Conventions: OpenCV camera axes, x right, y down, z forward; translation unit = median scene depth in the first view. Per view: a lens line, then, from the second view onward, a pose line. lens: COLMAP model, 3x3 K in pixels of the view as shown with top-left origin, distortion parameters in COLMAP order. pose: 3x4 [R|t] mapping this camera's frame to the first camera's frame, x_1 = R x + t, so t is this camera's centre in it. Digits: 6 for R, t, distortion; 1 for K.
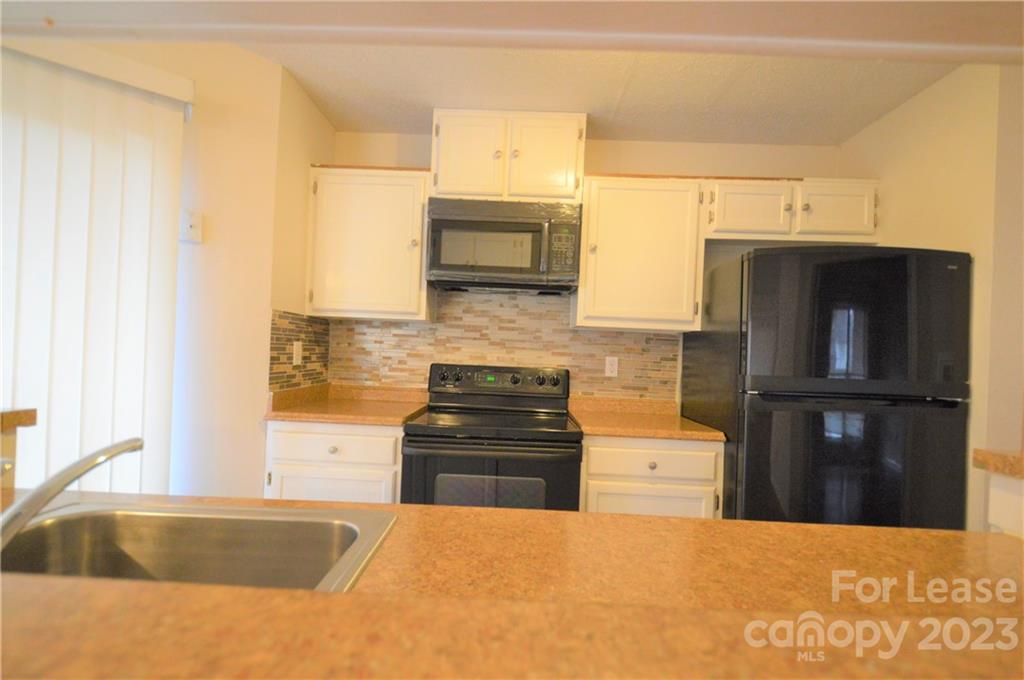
lens RADIAL K [[448.1, 0, 503.7], [0, 448.1, 347.3], [0, 0, 1]] dist [0.004371, -0.001246]
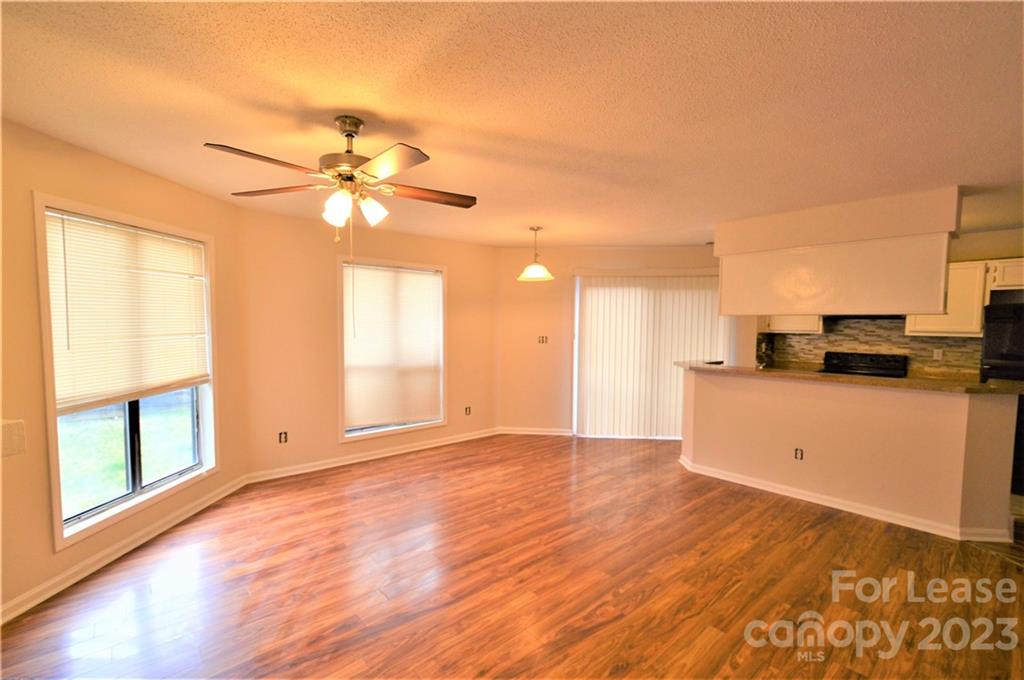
lens RADIAL K [[448.1, 0, 510.1], [0, 448.1, 350.5], [0, 0, 1]] dist [0.004371, -0.001246]
pose [[0.672536, 0.011311, -0.739978, 0.448940], [0.023671, 0.999043, 0.036784, -0.092200], [0.739686, -0.042254, 0.671625, -1.714375]]
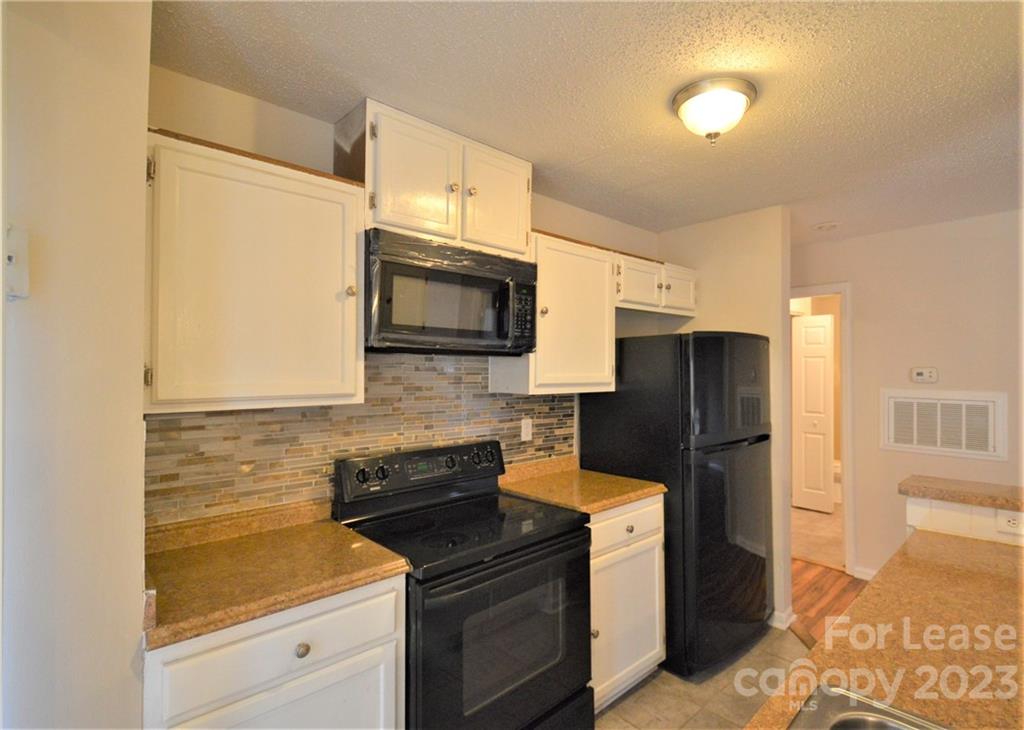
lens RADIAL K [[505.0, 0, 556.6], [0, 505.0, 359.0], [0, 0, 1]] dist [0.011914, 0.000060]
pose [[0.686210, -0.027725, 0.726875, -0.500771], [0.023646, 0.999595, 0.015805, -0.125250], [-0.727019, 0.006342, 0.686588, 0.233363]]
